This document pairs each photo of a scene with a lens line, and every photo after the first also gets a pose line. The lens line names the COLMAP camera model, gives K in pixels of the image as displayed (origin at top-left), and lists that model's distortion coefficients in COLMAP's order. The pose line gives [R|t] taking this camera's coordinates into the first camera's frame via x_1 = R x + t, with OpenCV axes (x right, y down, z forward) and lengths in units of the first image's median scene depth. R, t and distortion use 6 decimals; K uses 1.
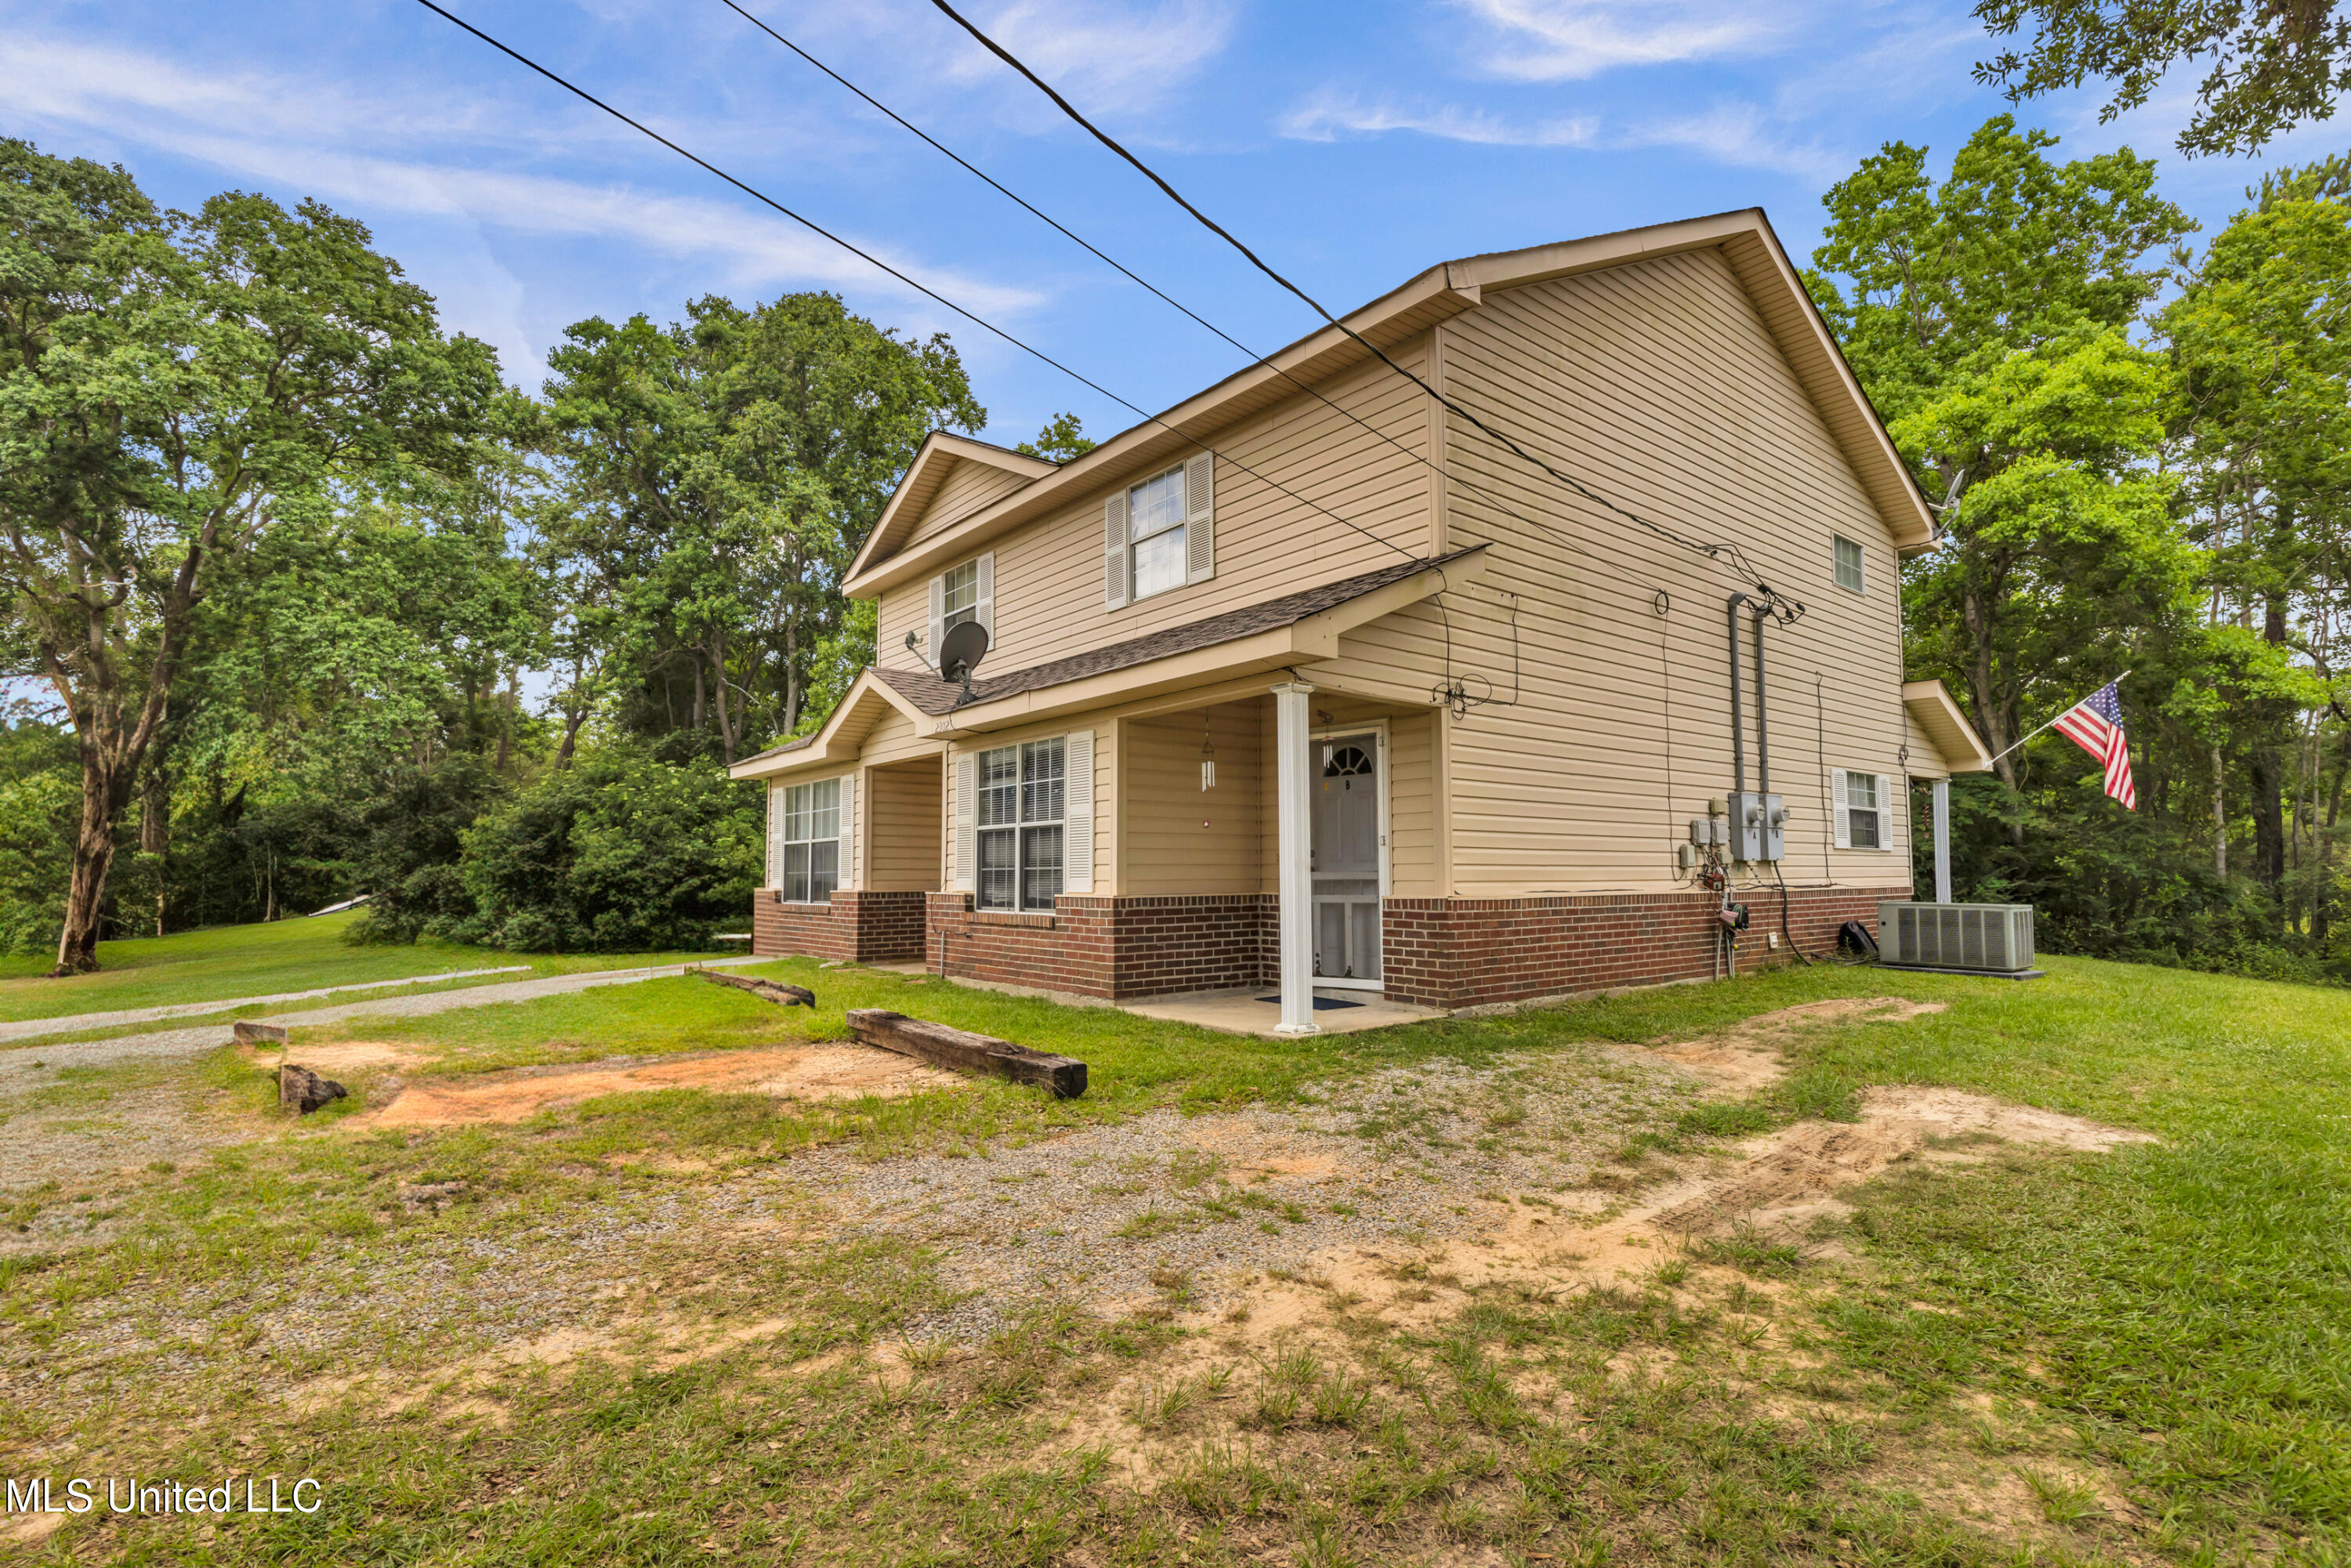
lens RADIAL K [[1070.9, 0, 1175.5], [0, 1070.9, 784.0], [0, 0, 1]] dist [0.014566, -0.000838]
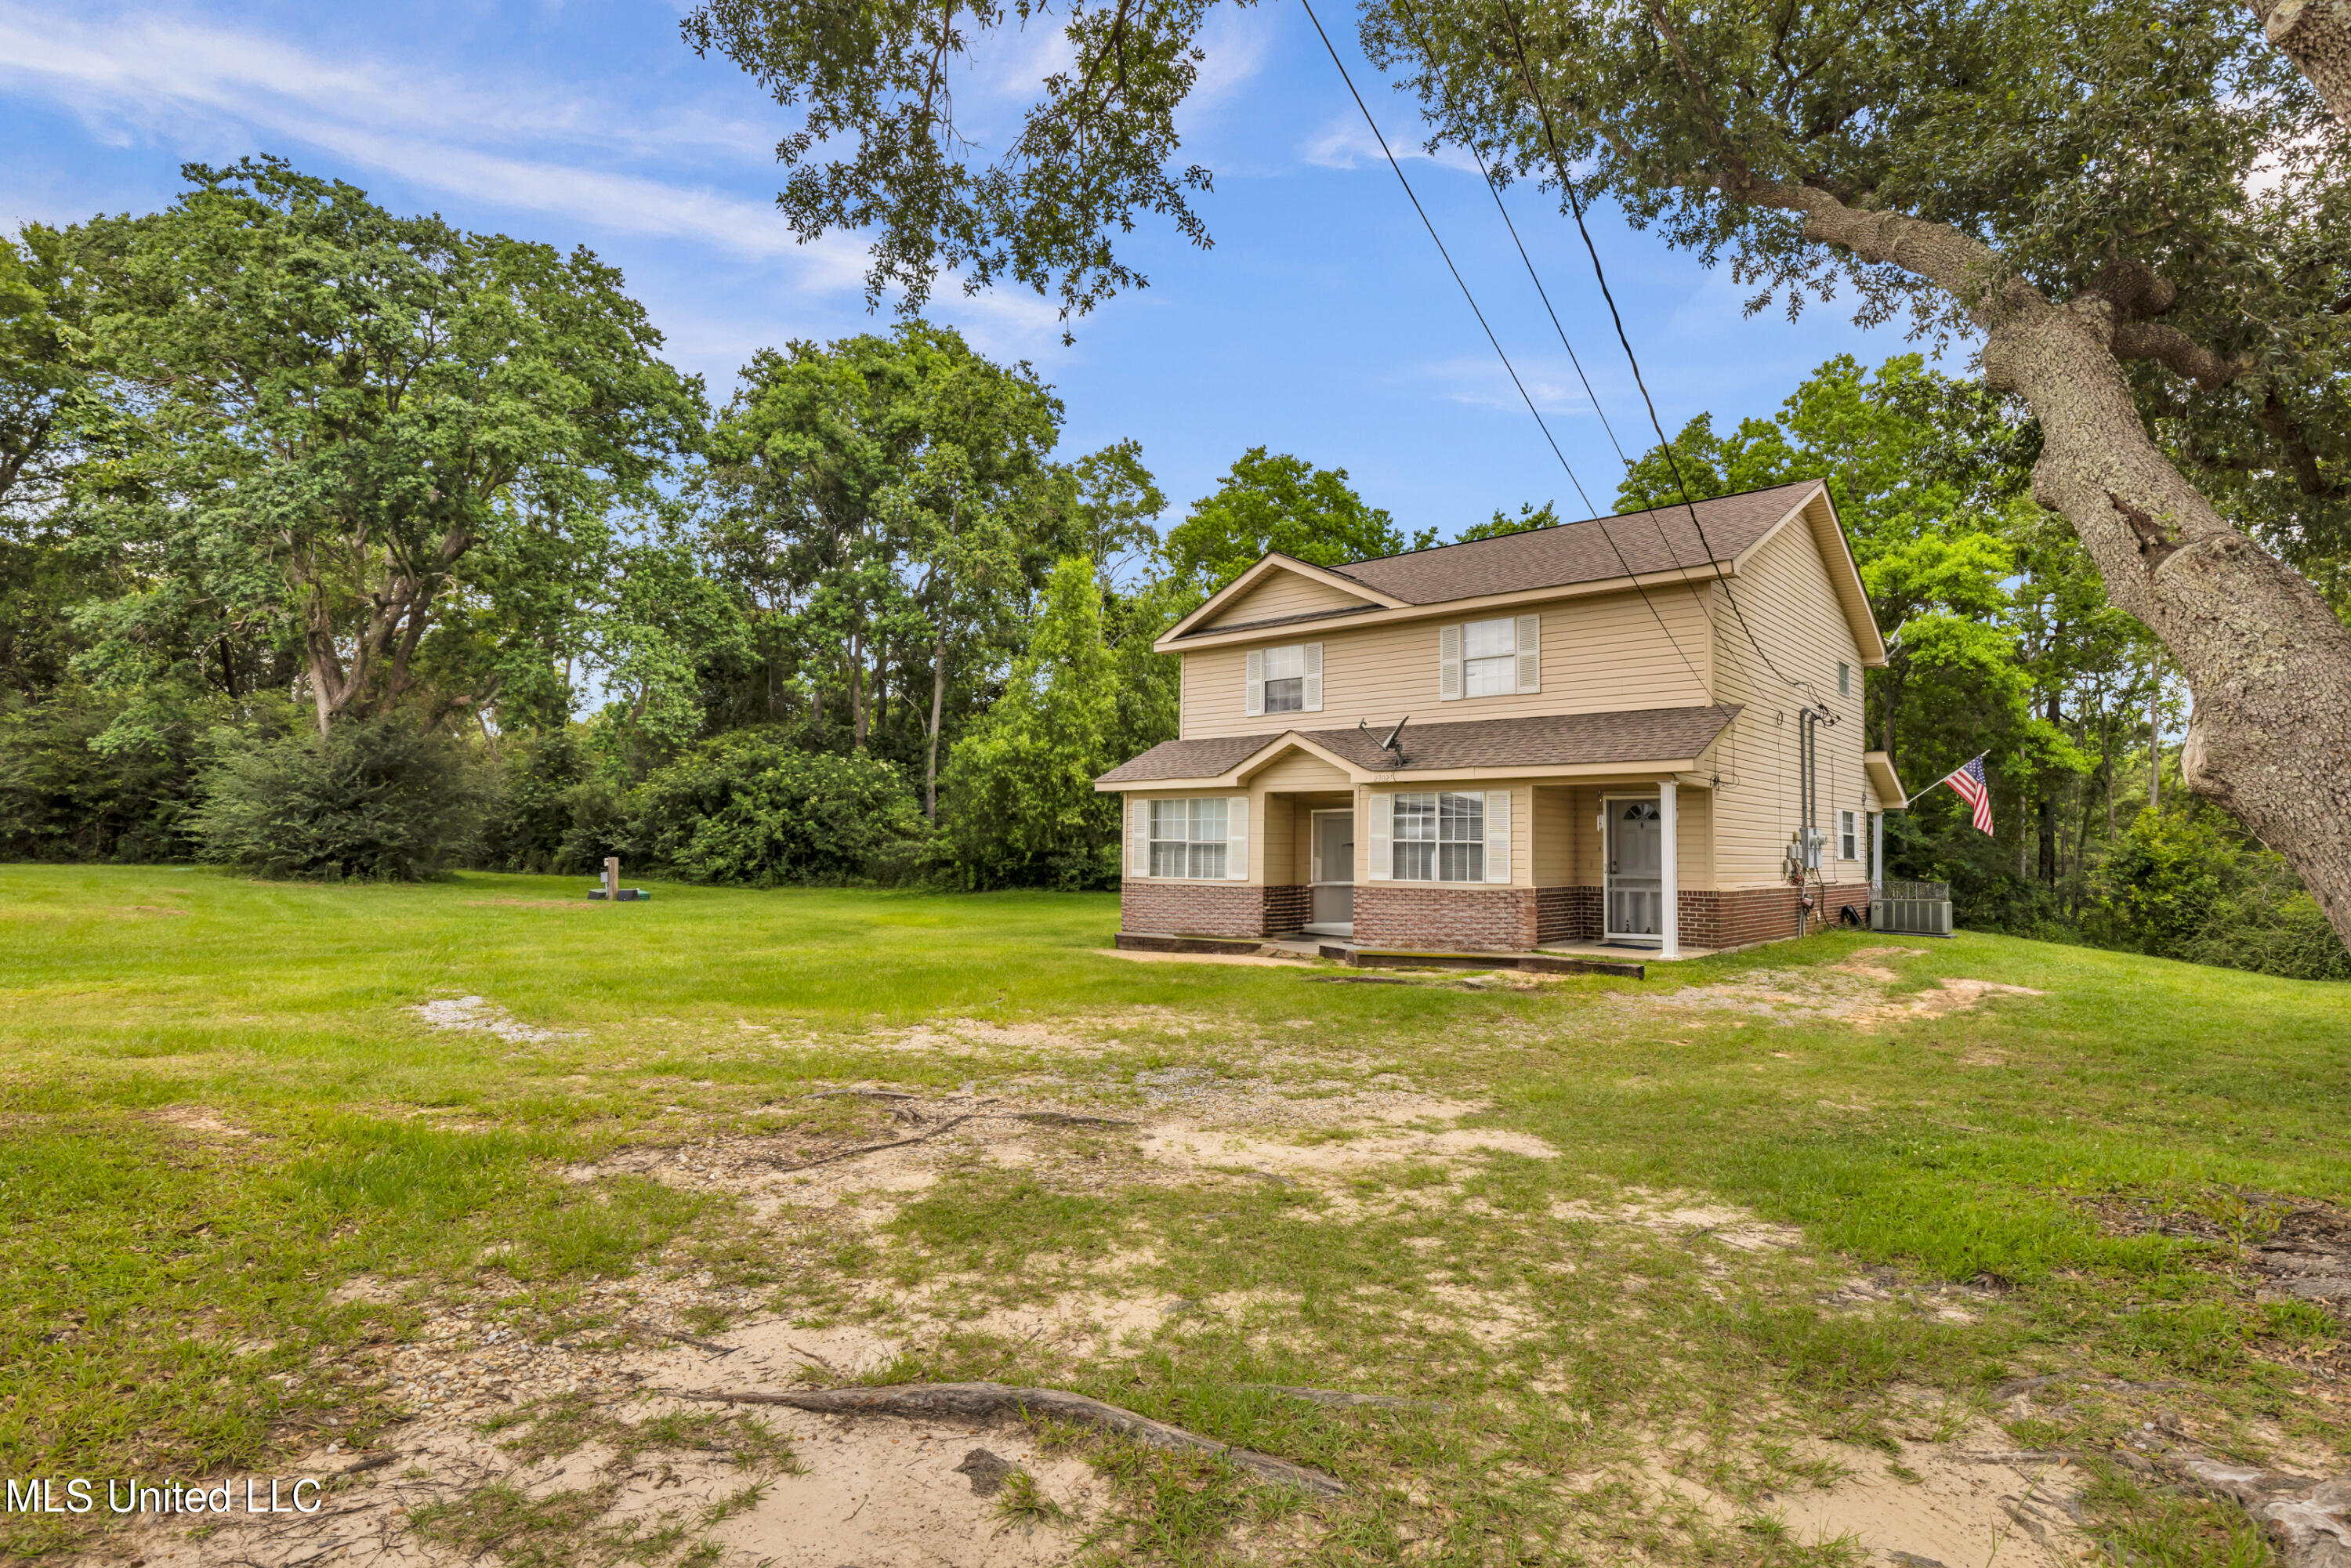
lens RADIAL K [[1157.3, 0, 1185.1], [0, 1157.3, 758.4], [0, 0, 1]] dist [-0.000513, 0.000381]
pose [[0.984505, 0.032579, 0.172305, -0.584485], [-0.033605, 0.999431, 0.003041, -0.057453], [-0.172107, -0.008784, 0.985039, -0.480534]]
